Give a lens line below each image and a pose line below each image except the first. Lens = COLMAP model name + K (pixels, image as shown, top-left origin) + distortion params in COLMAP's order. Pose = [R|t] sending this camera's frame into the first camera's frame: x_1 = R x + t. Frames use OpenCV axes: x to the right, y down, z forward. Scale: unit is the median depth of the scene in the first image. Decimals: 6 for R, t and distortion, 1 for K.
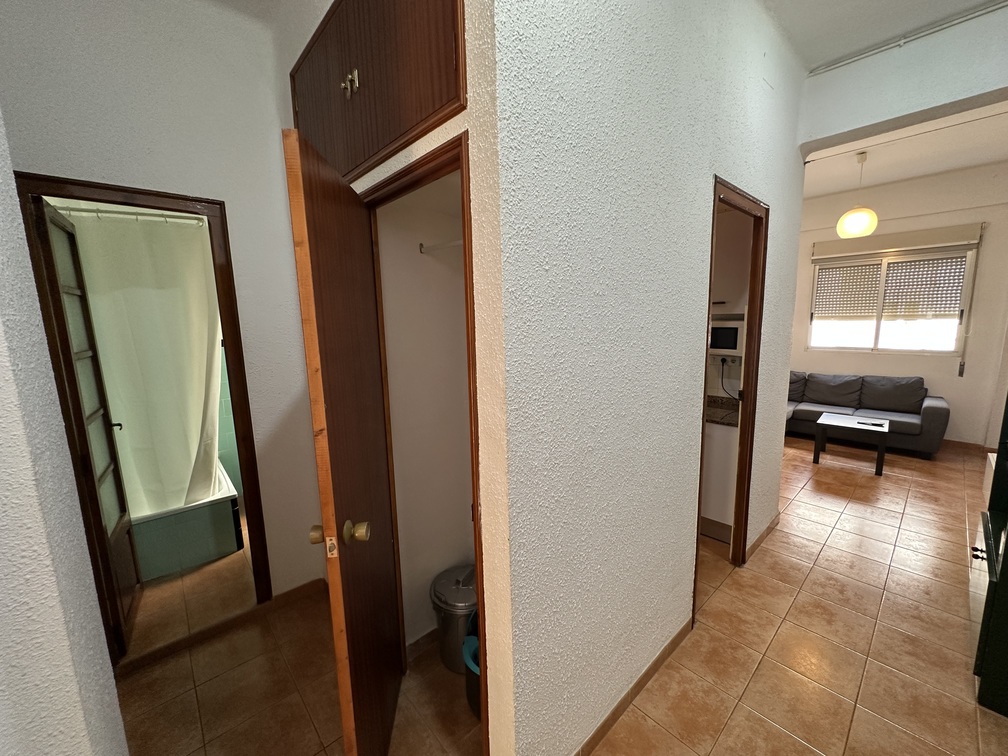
lens RADIAL K [[405.4, 0, 508.4], [0, 405.4, 375.3], [0, 0, 1]] dist [0.002455, -0.000503]
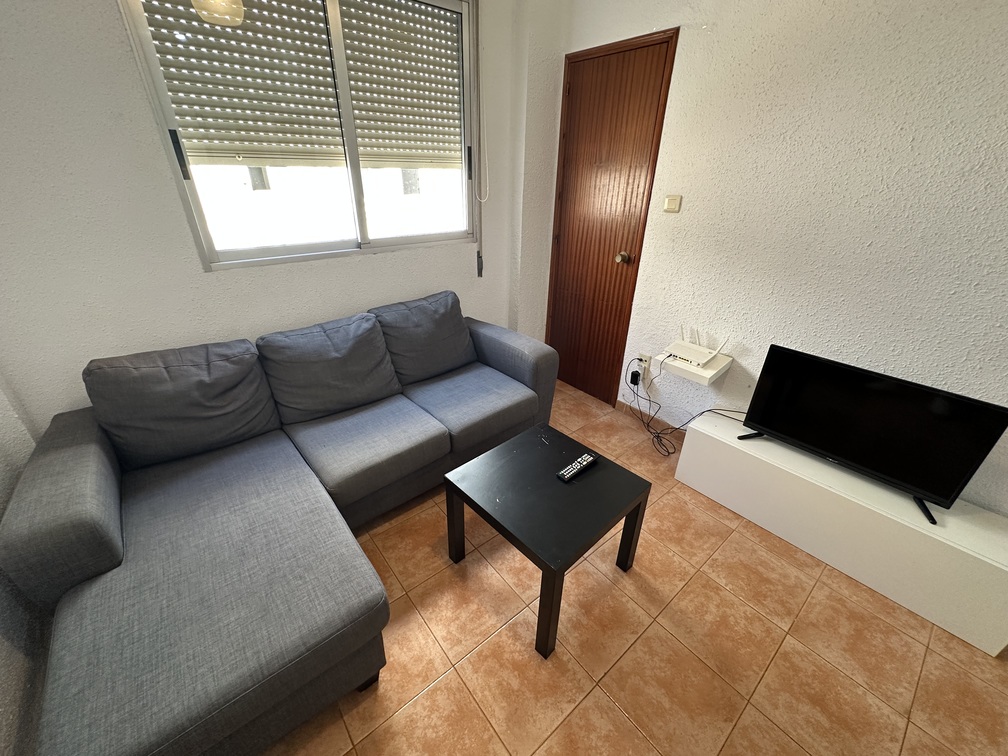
lens RADIAL K [[405.4, 0, 502.7], [0, 405.4, 371.3], [0, 0, 1]] dist [0.002455, -0.000503]
pose [[0.047661, -0.434121, 0.899593, 0.481904], [0.120022, 0.896580, 0.426308, -0.109939], [-0.991626, 0.087653, 0.094836, 0.848266]]
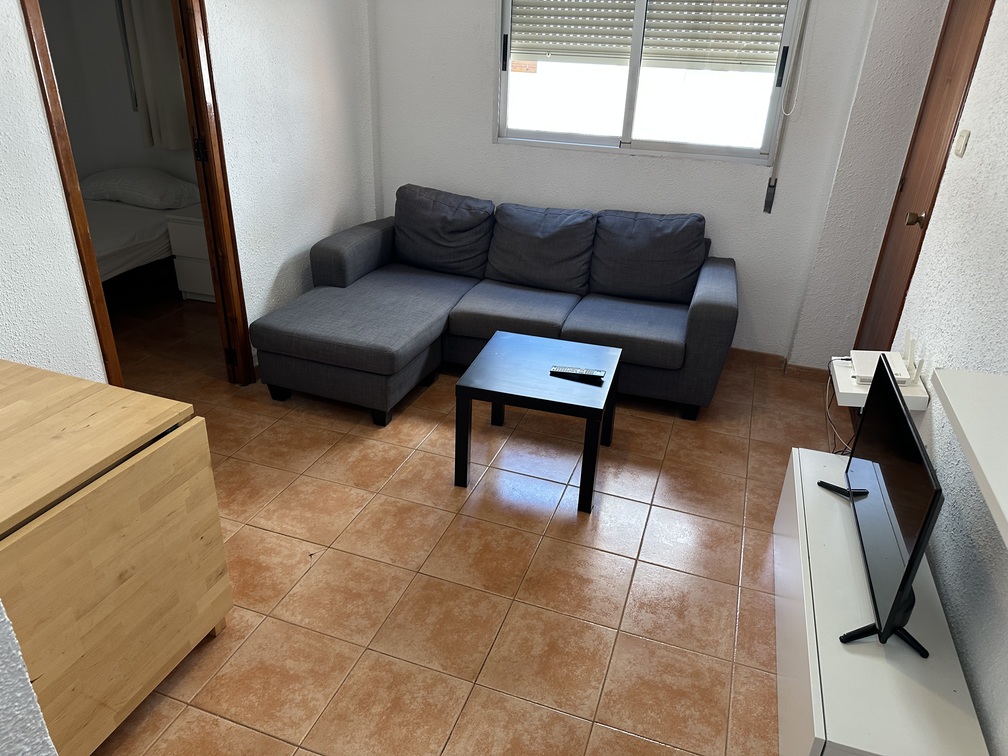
lens RADIAL K [[698.7, 0, 496.2], [0, 698.7, 379.2], [0, 0, 1]] dist [0.015715, -0.021744]
pose [[0.884966, -0.166373, 0.434920, 0.449685], [0.018978, 0.946104, 0.323306, -0.071095], [-0.465269, -0.277861, 0.840427, 0.408067]]
